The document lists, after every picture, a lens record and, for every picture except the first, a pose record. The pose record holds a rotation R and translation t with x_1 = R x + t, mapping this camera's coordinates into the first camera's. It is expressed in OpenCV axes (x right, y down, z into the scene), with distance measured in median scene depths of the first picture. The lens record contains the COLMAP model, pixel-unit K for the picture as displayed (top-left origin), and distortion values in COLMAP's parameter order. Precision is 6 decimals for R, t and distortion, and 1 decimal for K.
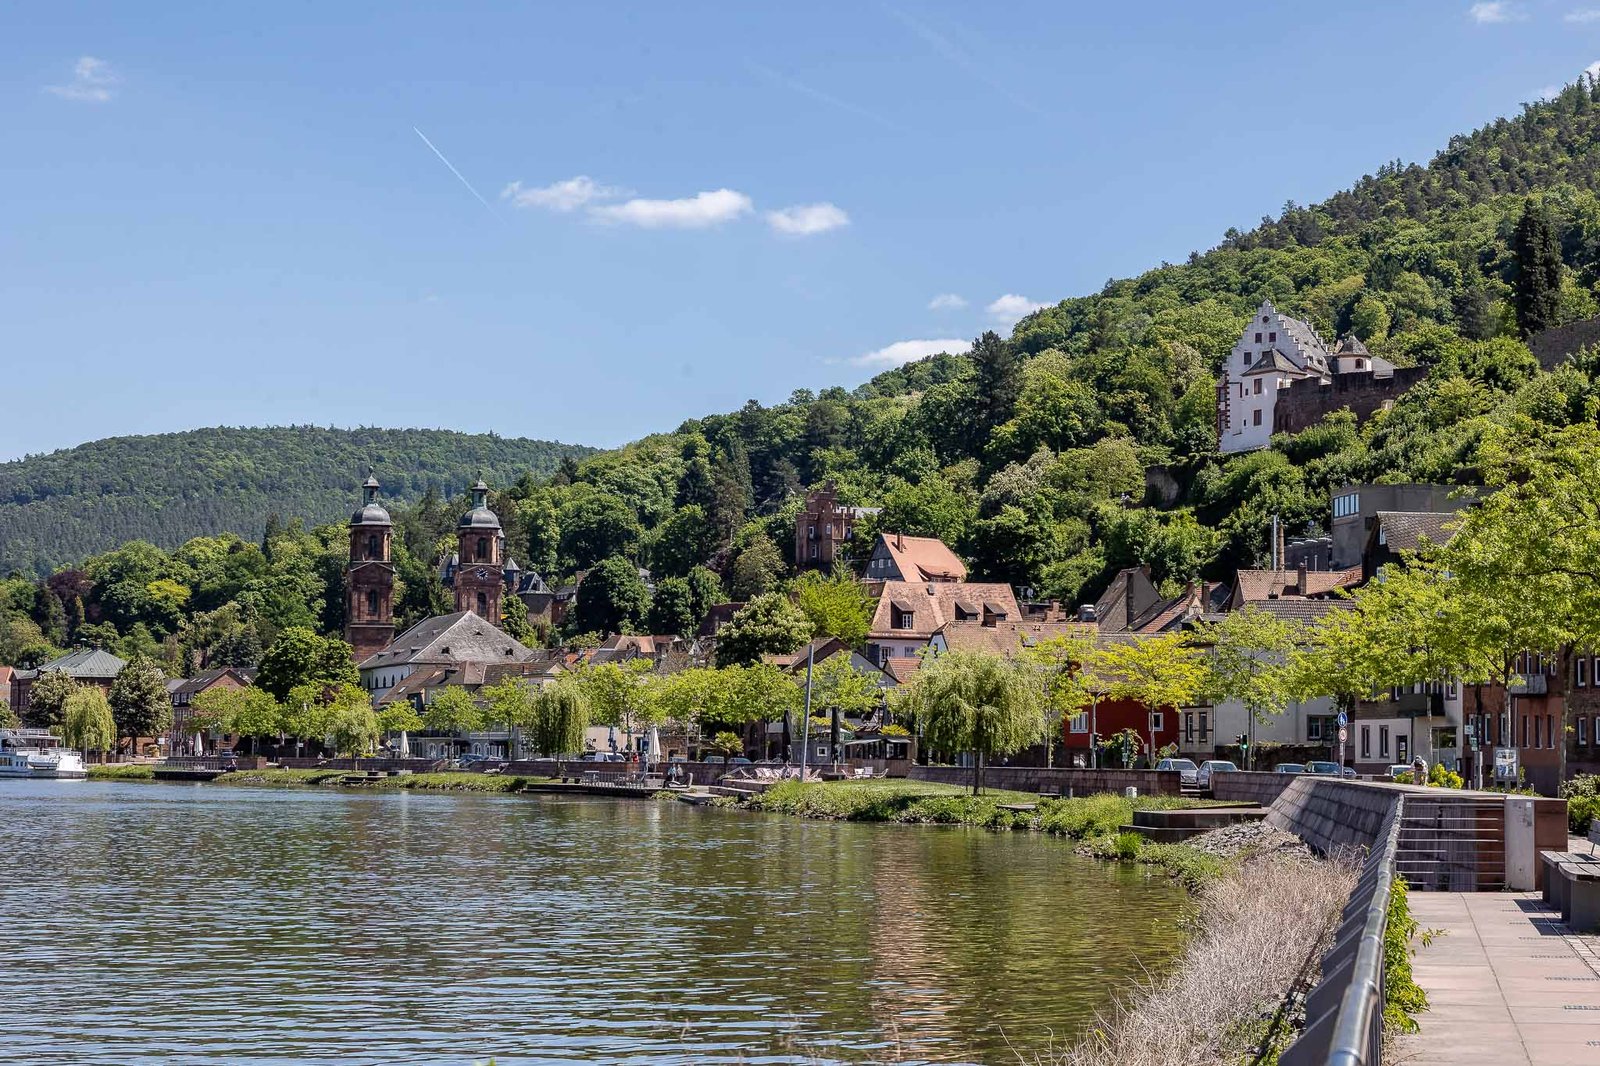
lens RADIAL K [[3145.7, 0, 800.0], [0, 3145.7, 533.0], [0, 0, 1]] dist [0.044534, 0.237571]
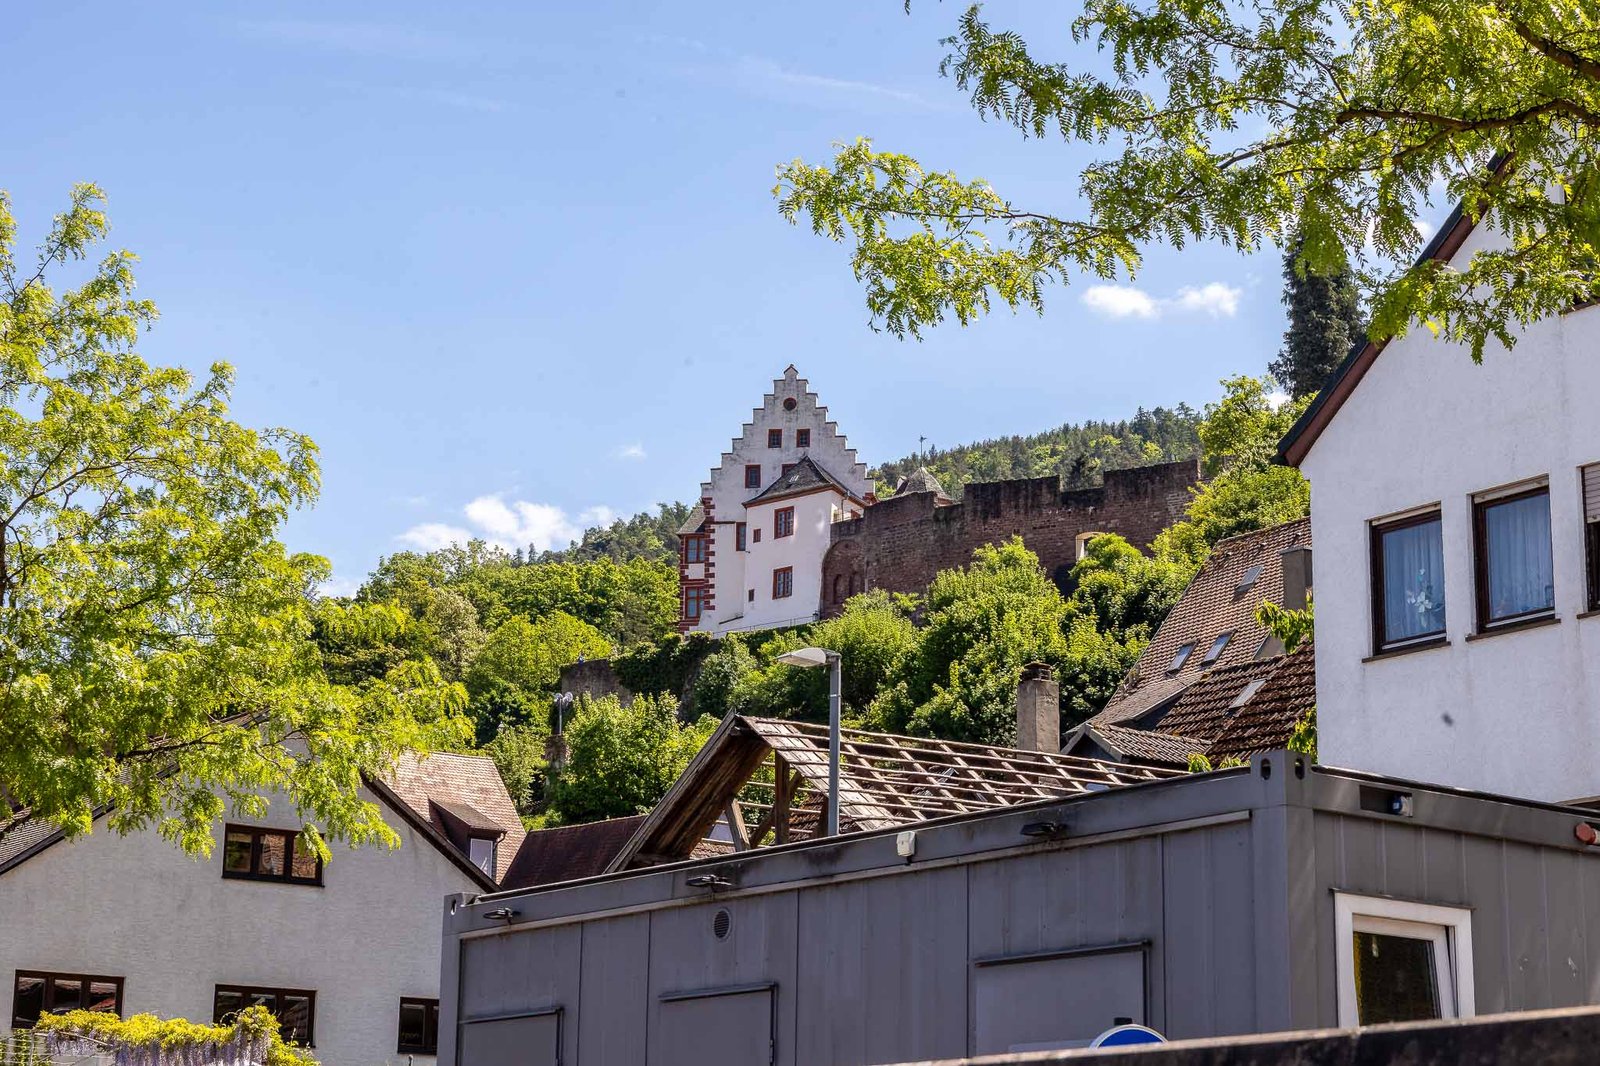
lens RADIAL K [[3145.7, 0, 800.0], [0, 3145.7, 533.0], [0, 0, 1]] dist [0.044534, 0.237571]
pose [[0.940631, 0.086050, 0.328343, -0.014442], [-0.027129, 0.983297, -0.179976, 0.037332], [-0.338345, 0.160383, 0.927254, 0.433136]]
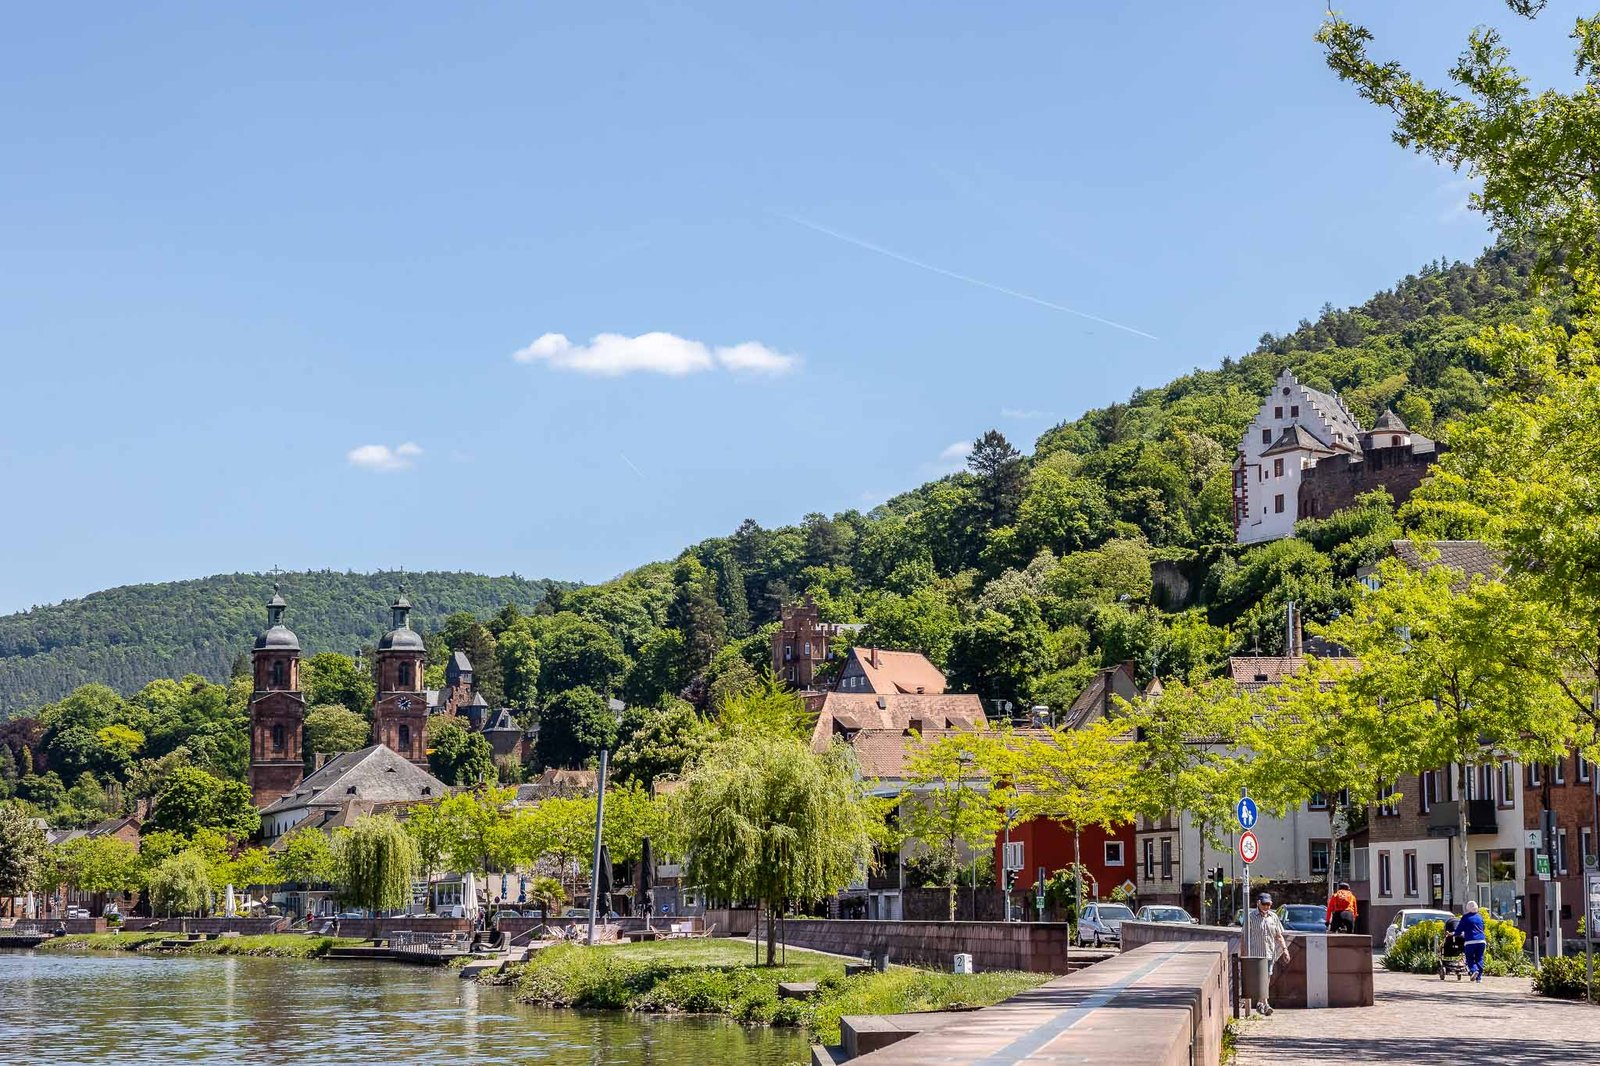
lens RADIAL K [[3145.7, 0, 800.0], [0, 3145.7, 533.0], [0, 0, 1]] dist [0.044534, 0.237571]
pose [[0.999676, -0.018545, -0.017450, 0.023276], [0.017709, 0.998744, -0.046876, 0.007809], [0.018298, 0.046551, 0.998748, 0.109206]]
